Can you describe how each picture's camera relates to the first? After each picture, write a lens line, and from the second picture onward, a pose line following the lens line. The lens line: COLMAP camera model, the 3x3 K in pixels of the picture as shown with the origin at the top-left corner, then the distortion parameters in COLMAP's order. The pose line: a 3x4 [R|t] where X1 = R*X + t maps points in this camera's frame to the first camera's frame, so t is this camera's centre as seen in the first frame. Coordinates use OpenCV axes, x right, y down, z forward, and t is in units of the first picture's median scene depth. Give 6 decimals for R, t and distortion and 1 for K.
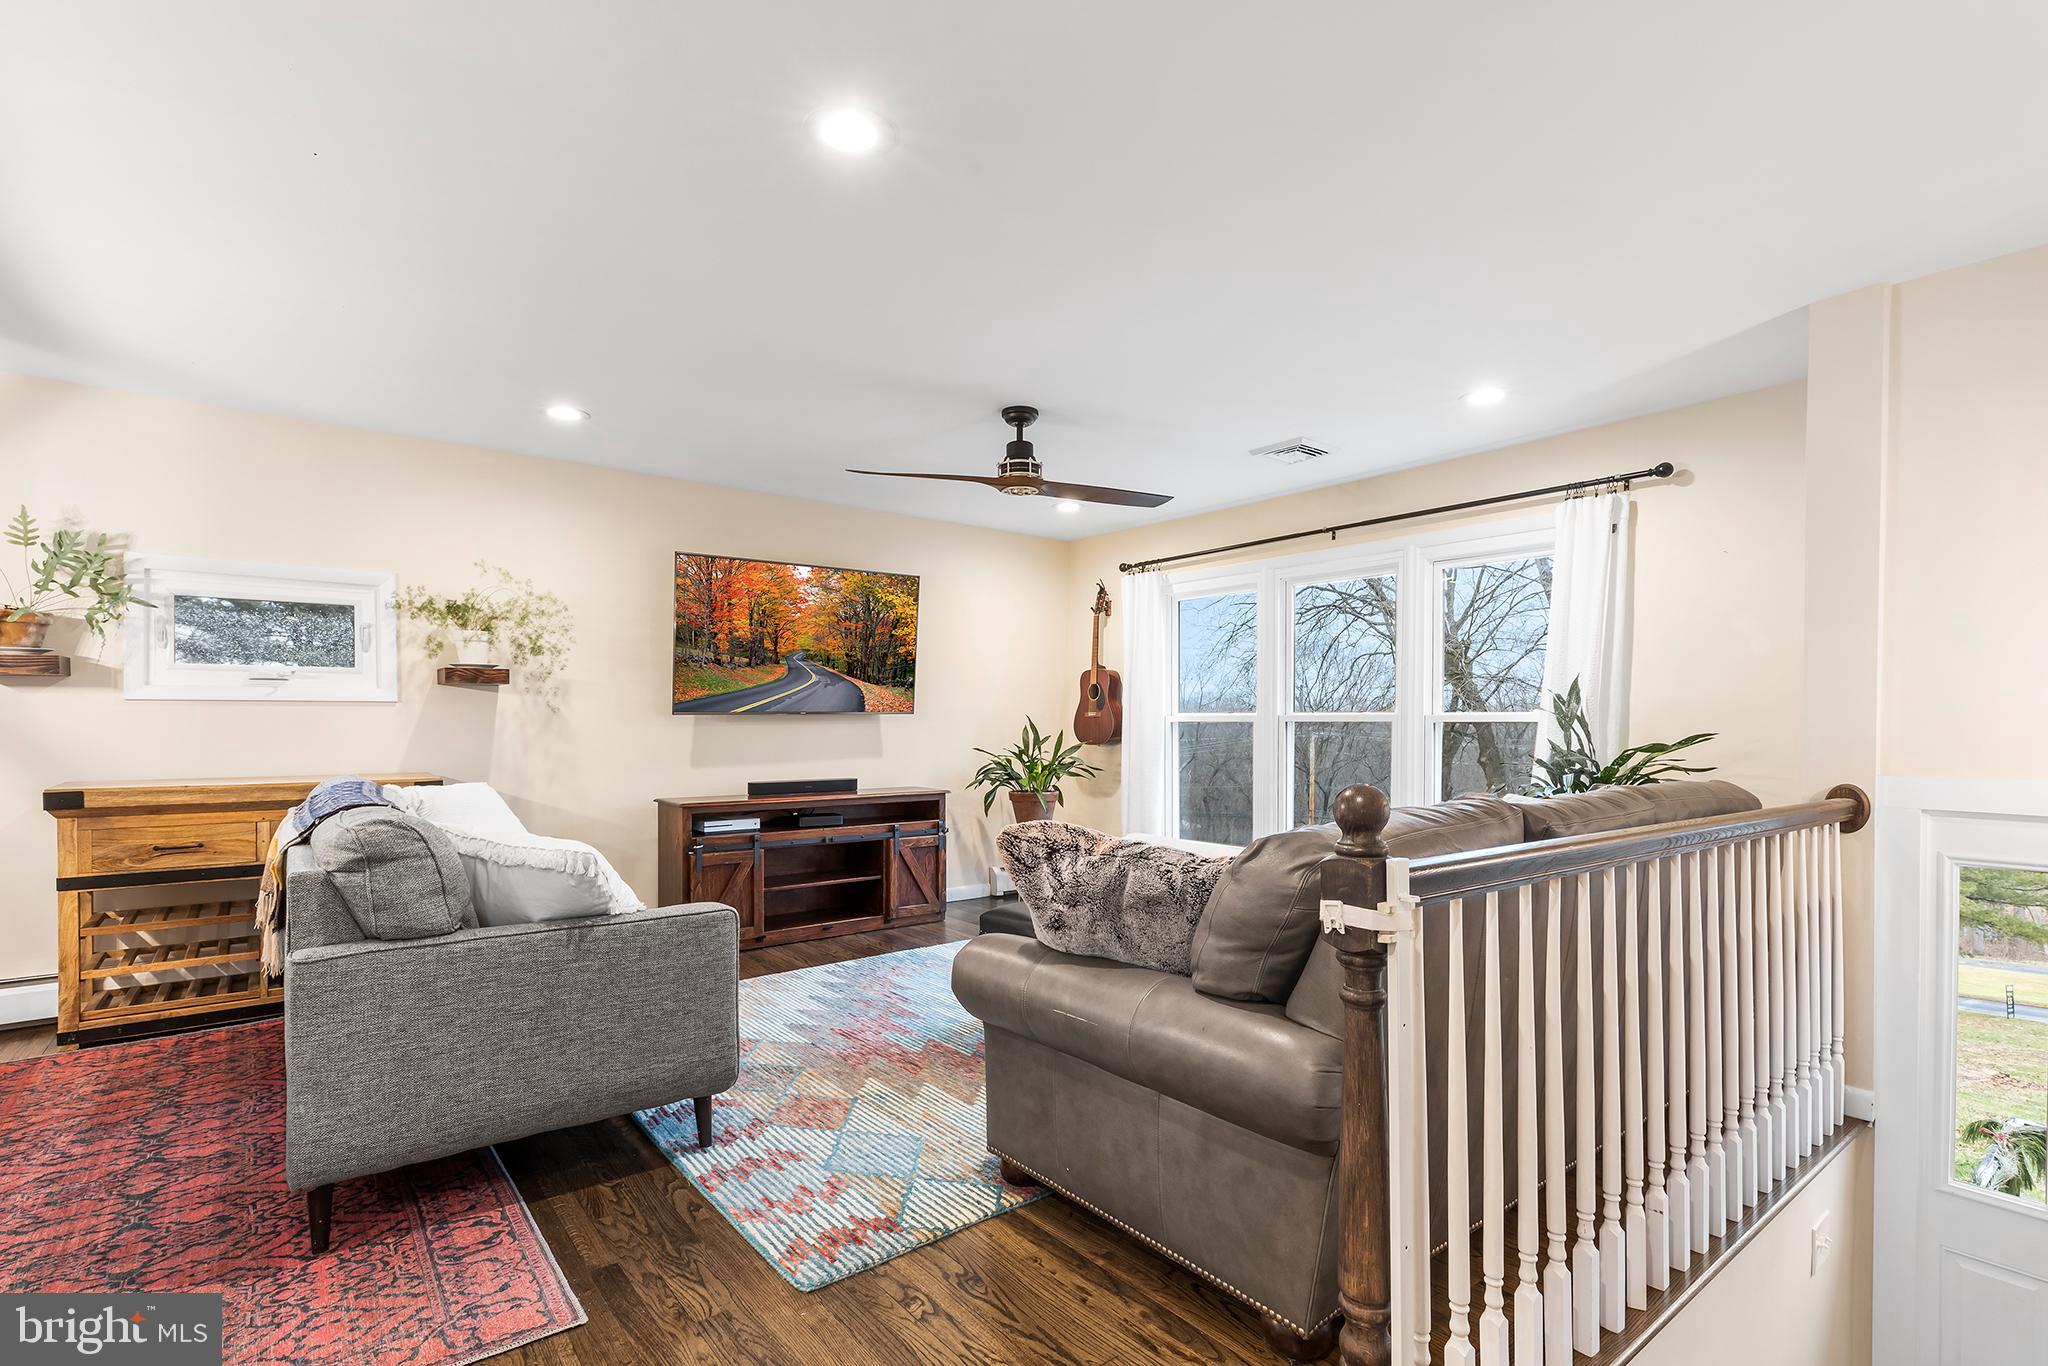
lens RADIAL K [[956.1, 0, 1019.3], [0, 956.1, 732.7], [0, 0, 1]] dist [-0.000520, -0.000092]
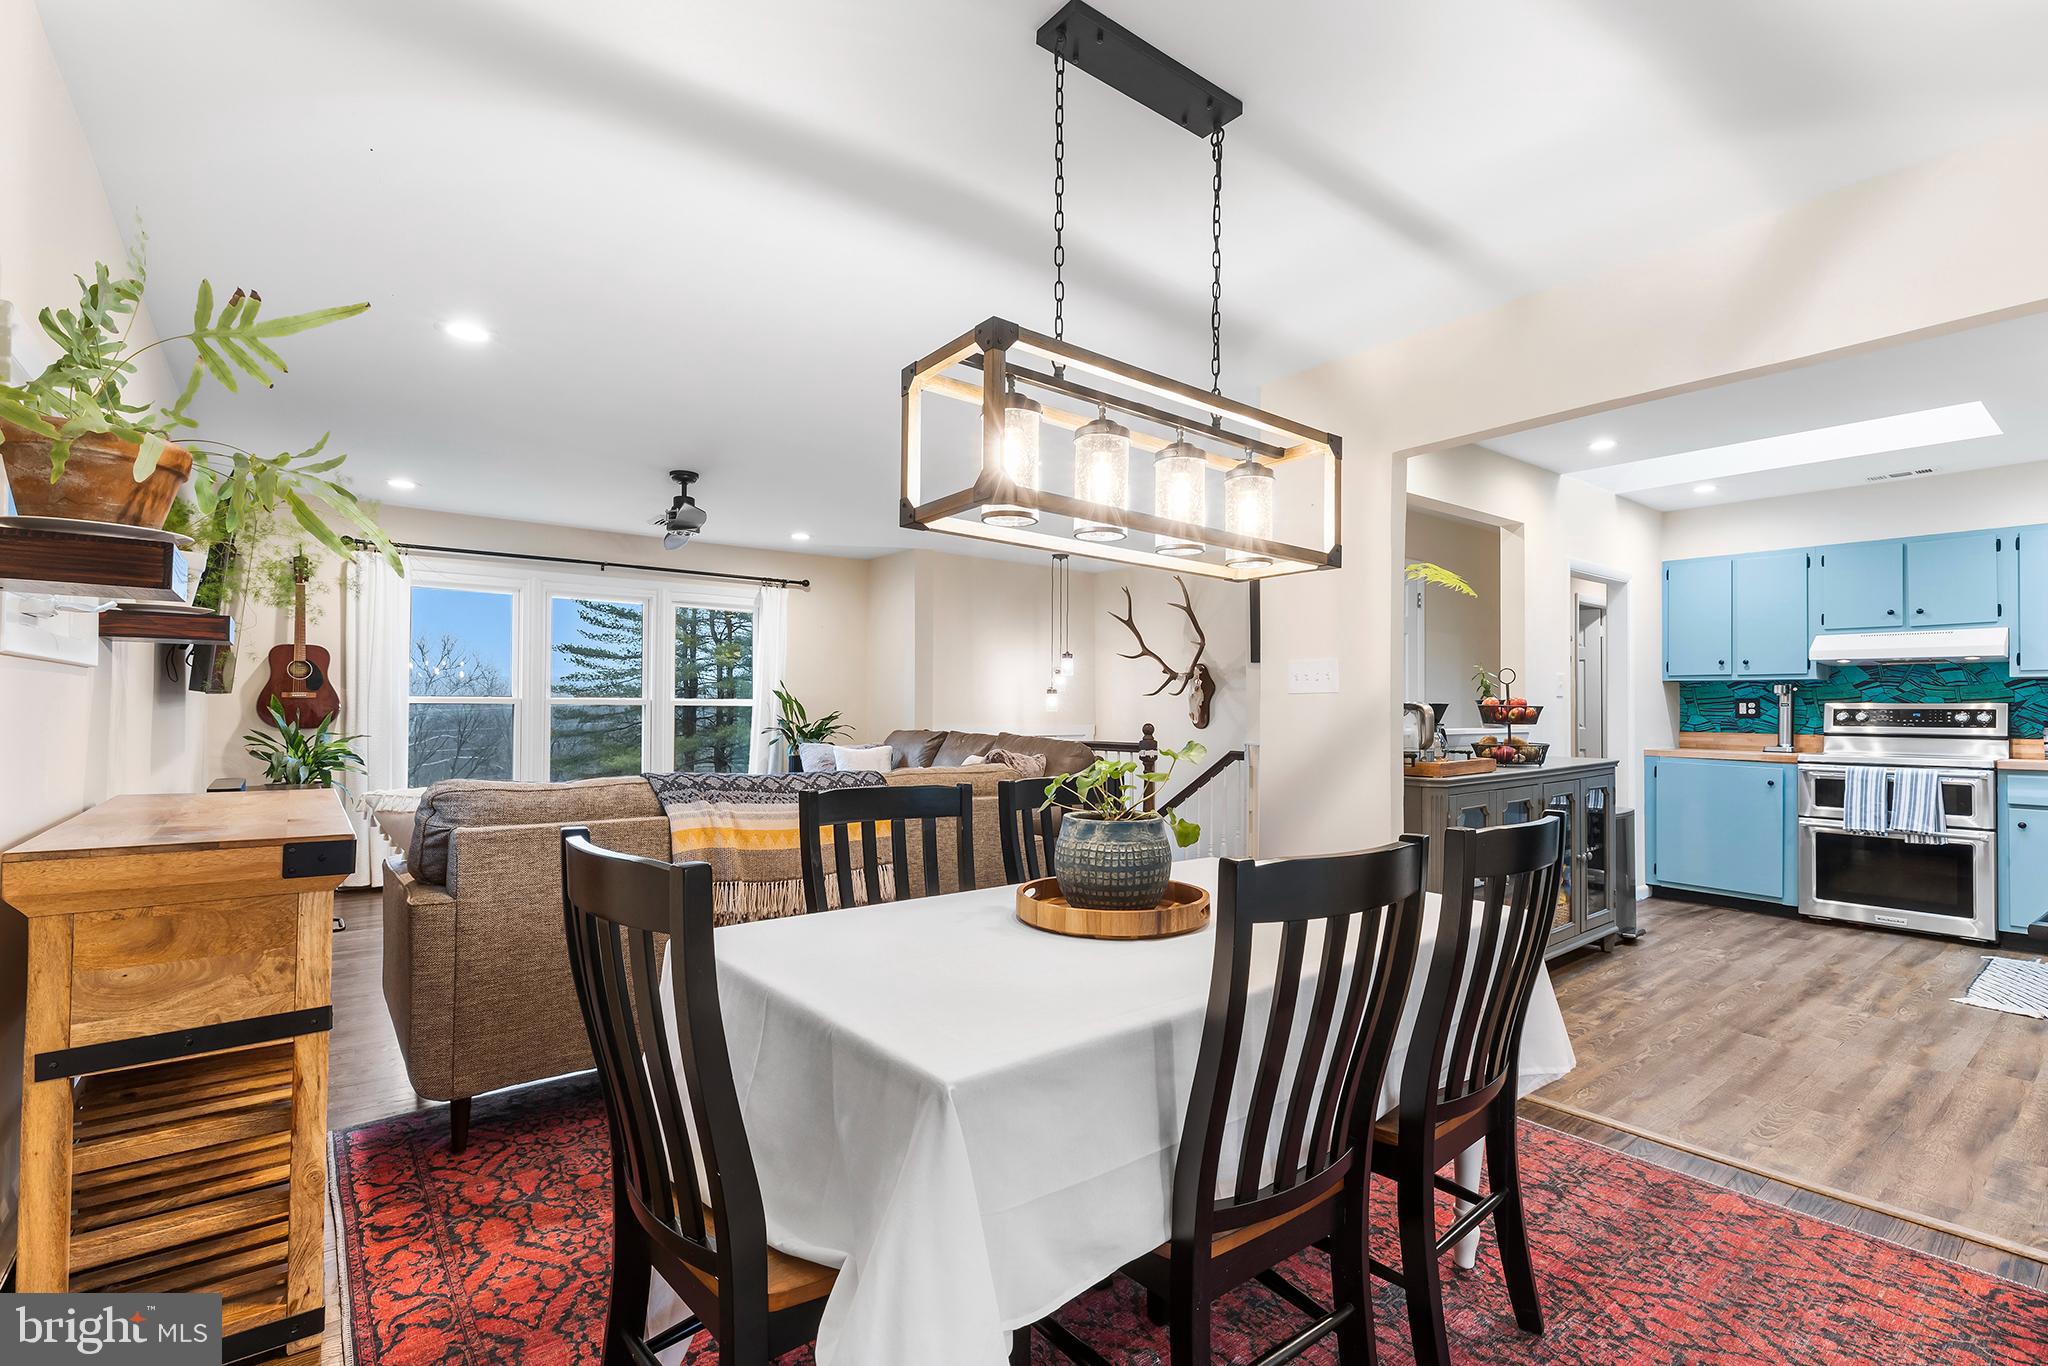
lens RADIAL K [[921.5, 0, 1030.8], [0, 921.5, 683.3], [0, 0, 1]] dist [0.001611, 0.000026]
pose [[-0.006889, 0.022372, 0.999726, -1.016487], [0.005102, 0.999737, -0.022337, -0.009644], [-0.999963, 0.004947, -0.007002, 0.409446]]
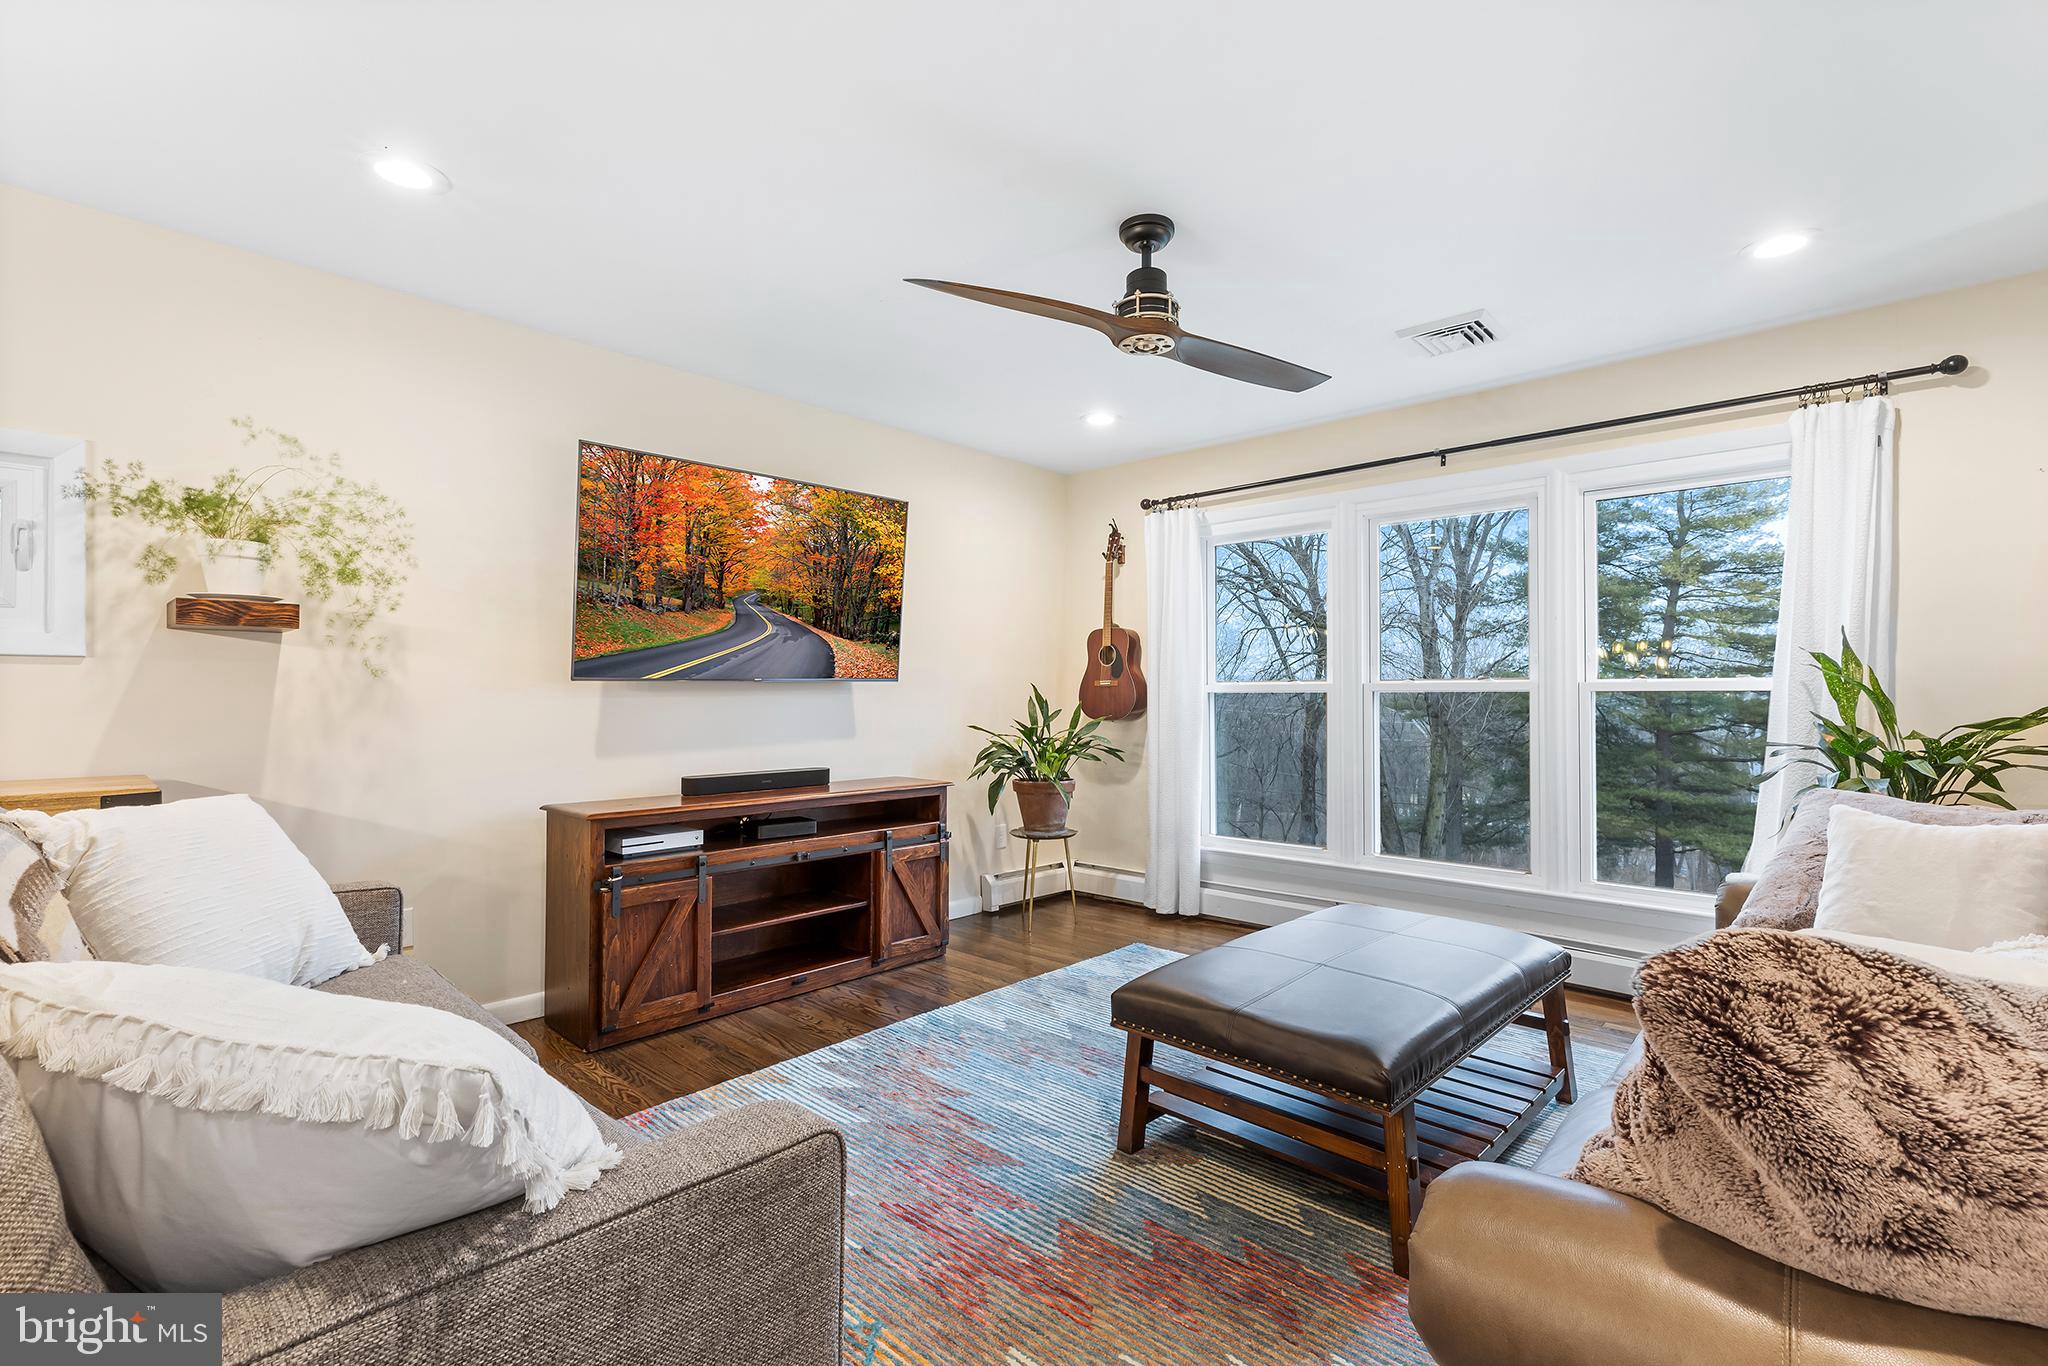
lens RADIAL K [[921.5, 0, 1030.8], [0, 921.5, 683.3], [0, 0, 1]] dist [0.001611, 0.000026]
pose [[0.987226, 0.001501, 0.159322, -0.143005], [0.002395, 0.999703, -0.024260, -0.000012], [-0.159311, 0.024331, 0.986929, 0.298896]]
